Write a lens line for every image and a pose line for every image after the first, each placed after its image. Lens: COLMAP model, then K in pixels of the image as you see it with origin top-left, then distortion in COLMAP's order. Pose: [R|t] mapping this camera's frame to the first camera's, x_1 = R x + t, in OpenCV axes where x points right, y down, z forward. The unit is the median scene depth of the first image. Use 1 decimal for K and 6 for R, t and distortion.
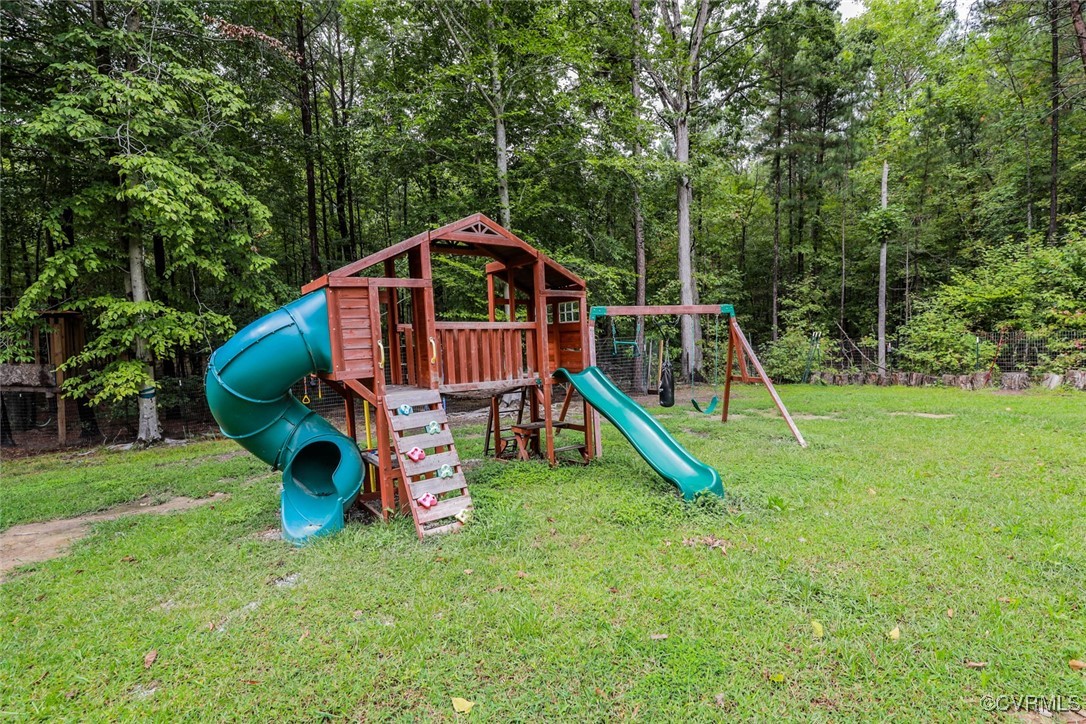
lens RADIAL K [[497.8, 0, 544.2], [0, 497.8, 365.1], [0, 0, 1]] dist [-0.037132, 0.007444]
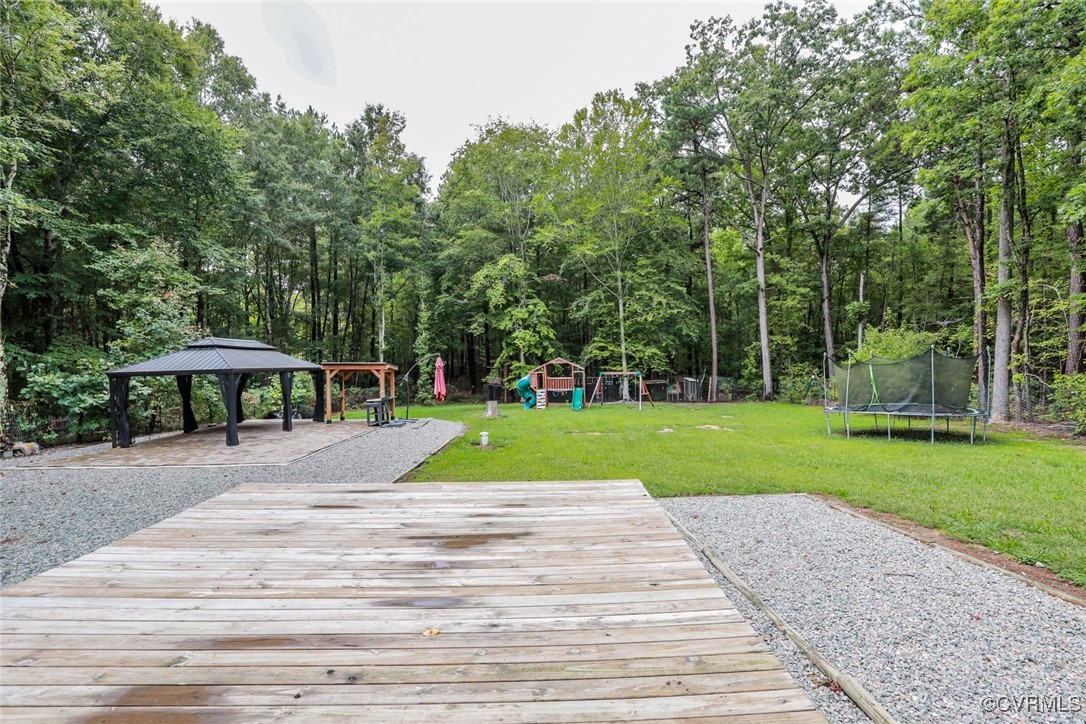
lens RADIAL K [[513.3, 0, 544.1], [0, 513.3, 366.4], [0, 0, 1]] dist [-0.040074, 0.008667]
pose [[0.750574, 0.021571, -0.660434, 1.740044], [-0.033285, 0.999432, -0.005185, -0.091552], [0.659947, 0.025874, 0.750866, -1.669918]]
